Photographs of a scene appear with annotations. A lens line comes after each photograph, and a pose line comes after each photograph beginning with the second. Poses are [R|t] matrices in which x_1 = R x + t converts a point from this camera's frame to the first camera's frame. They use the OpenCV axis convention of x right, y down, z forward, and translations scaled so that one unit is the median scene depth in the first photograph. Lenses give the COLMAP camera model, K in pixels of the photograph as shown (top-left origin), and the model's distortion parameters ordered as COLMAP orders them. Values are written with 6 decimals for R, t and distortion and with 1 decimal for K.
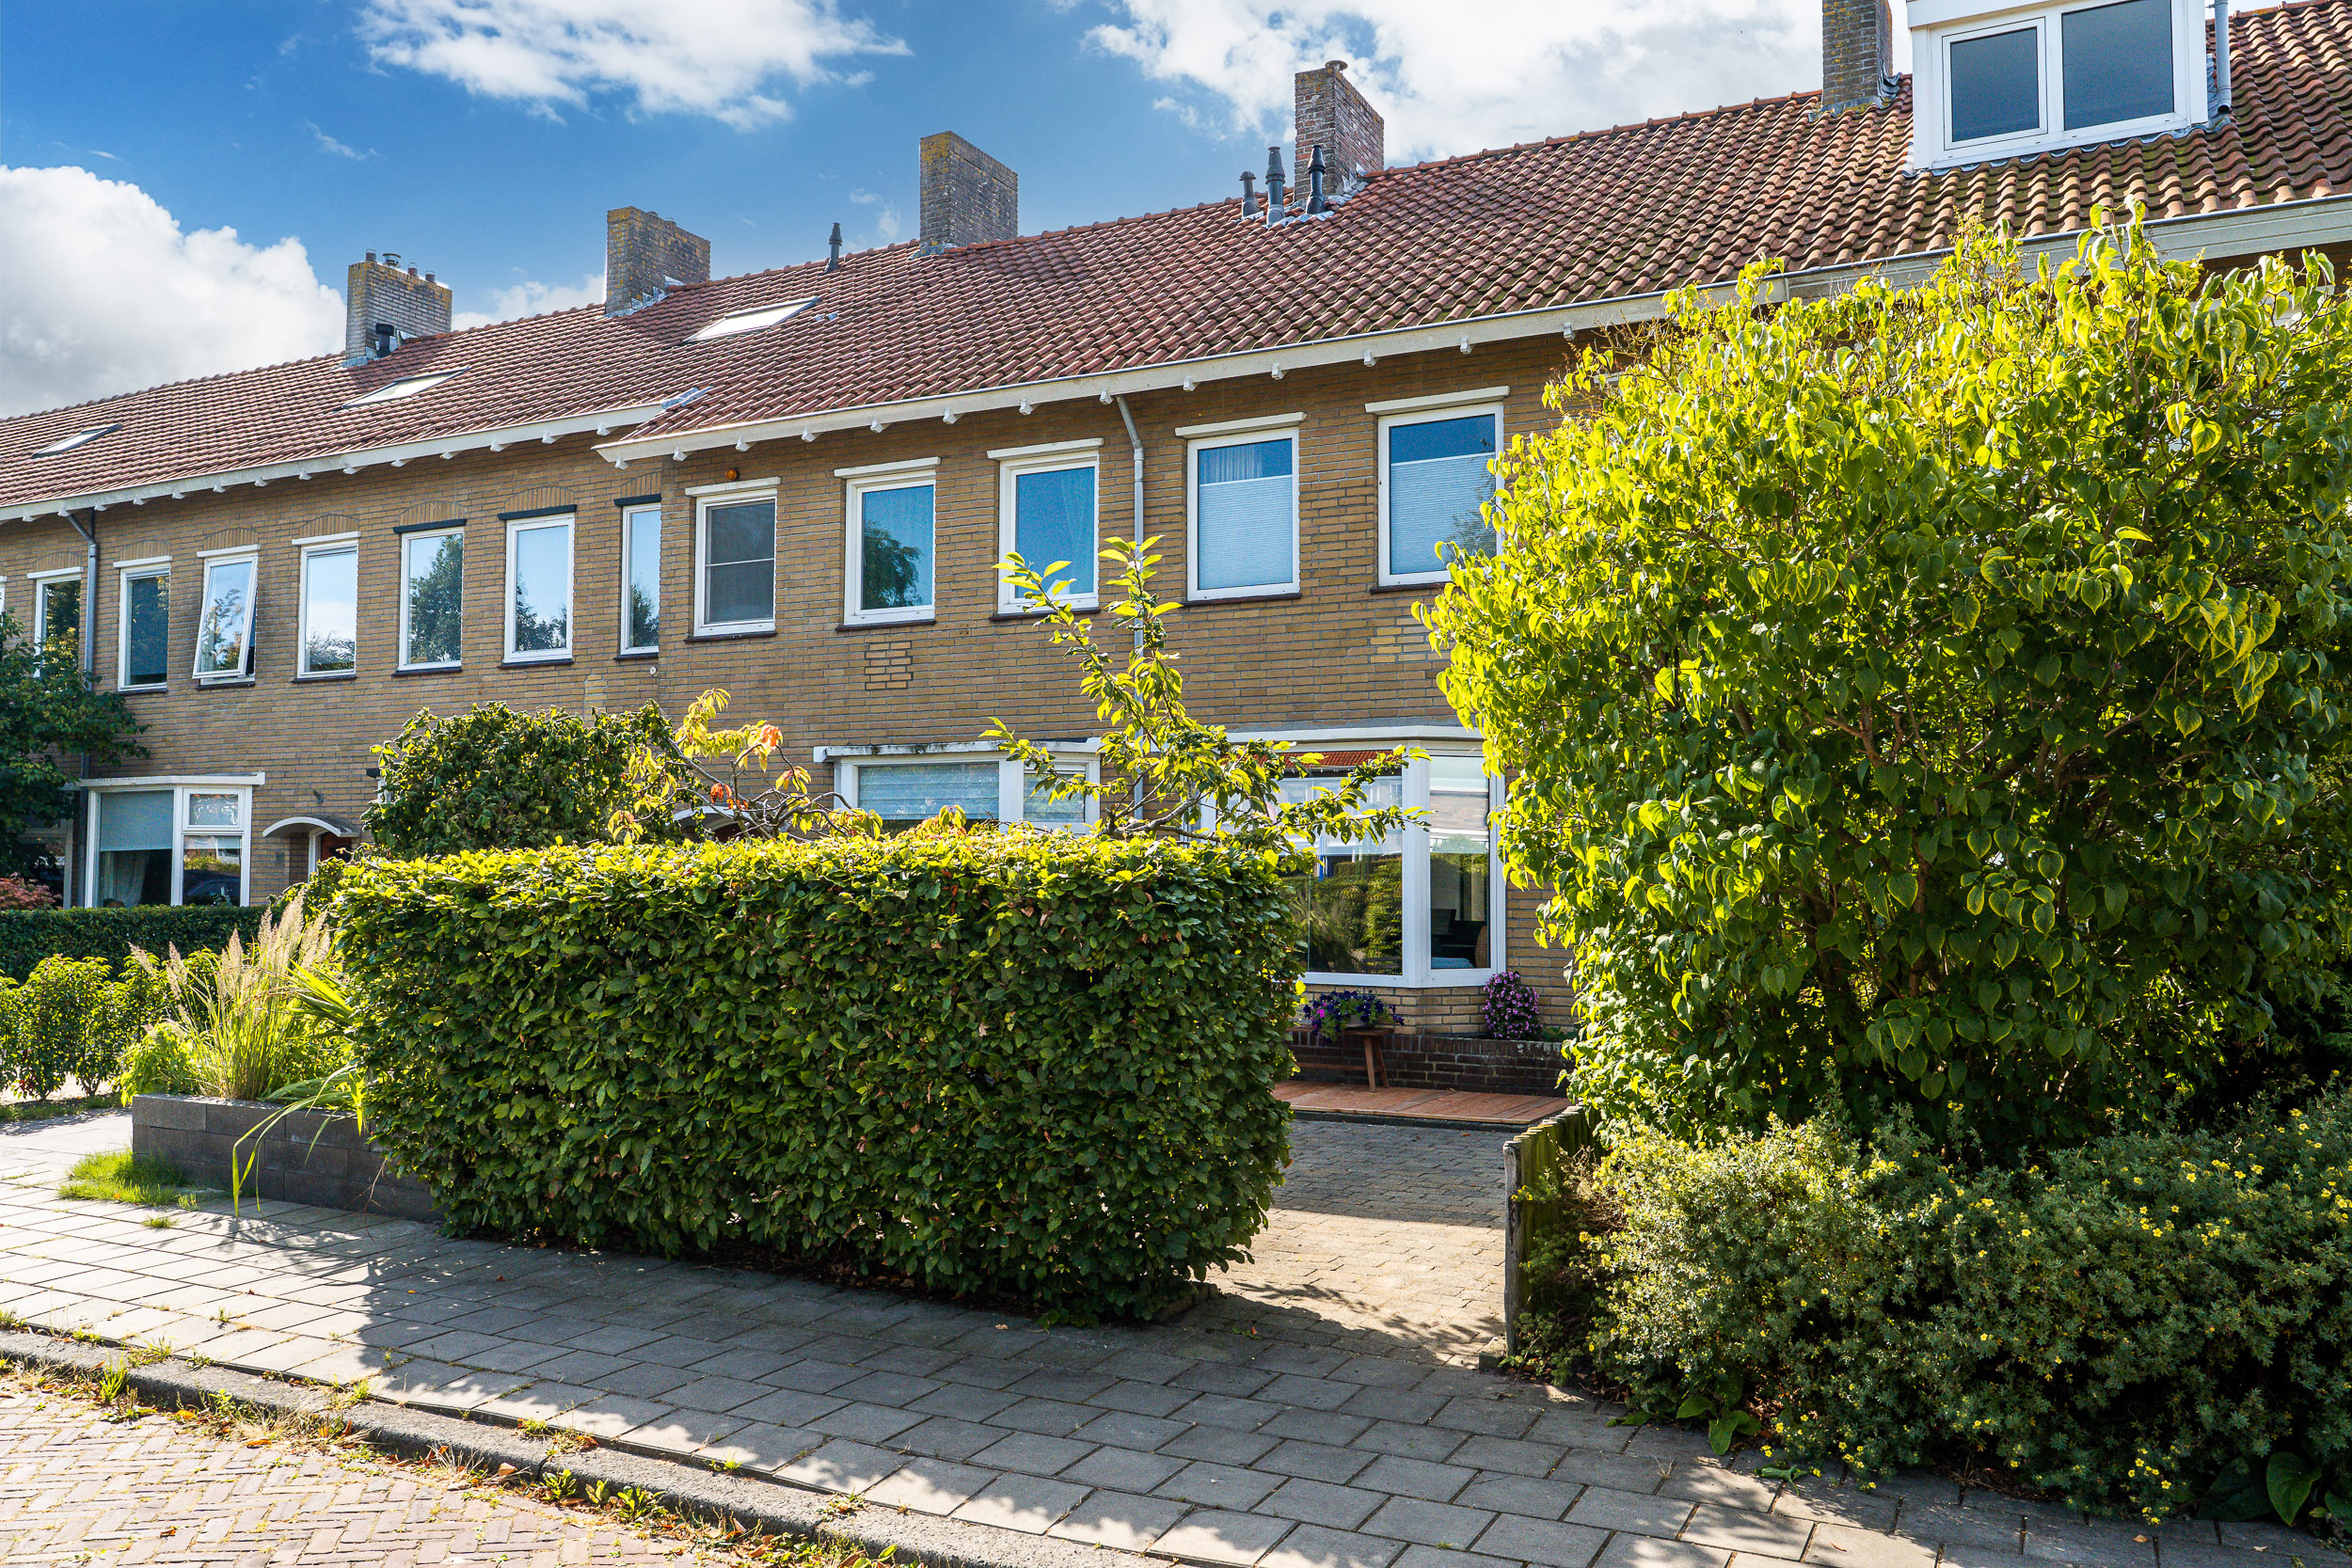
lens RADIAL K [[1854.1, 0, 1176.0], [0, 1854.1, 784.0], [0, 0, 1]] dist [0.004129, 0.000742]
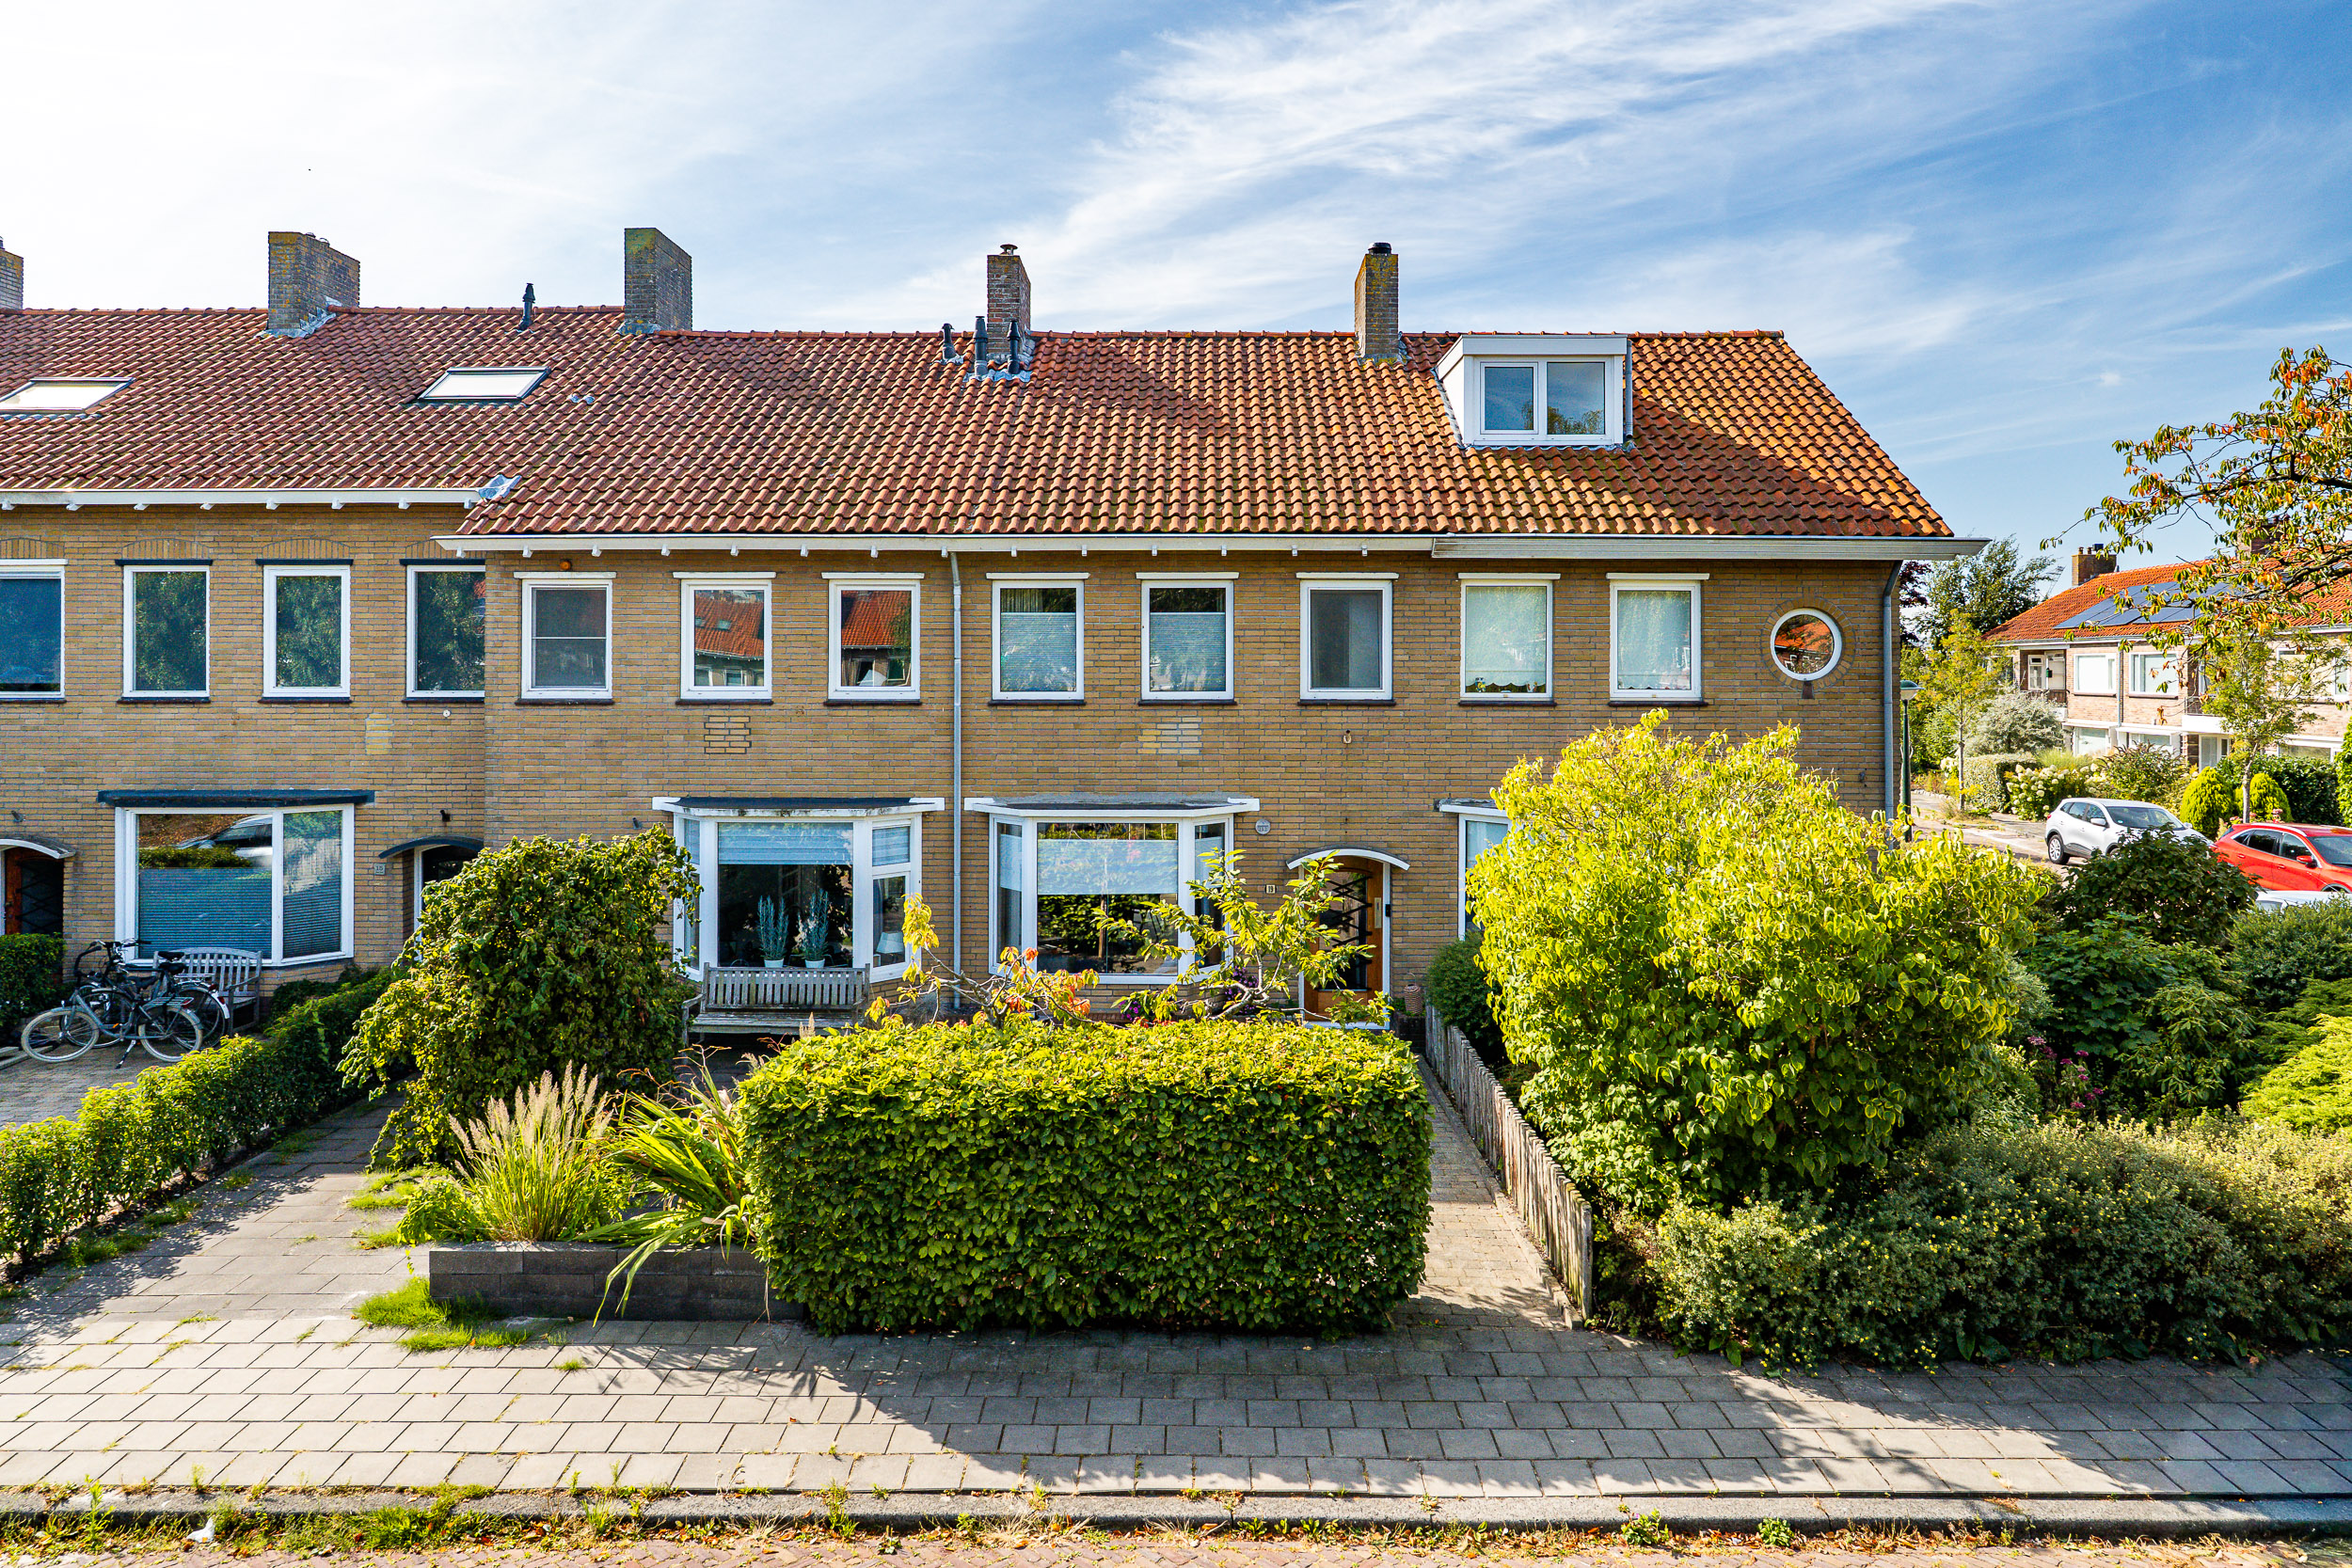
lens RADIAL K [[1578.9, 0, 1173.7], [0, 1578.9, 650.5], [0, 0, 1]] dist [0.003700, -0.002169]
pose [[0.882166, -0.007231, 0.470882, -0.478681], [-0.023197, 0.998001, 0.058783, -0.232871], [-0.470366, -0.062780, 0.880235, -0.096887]]
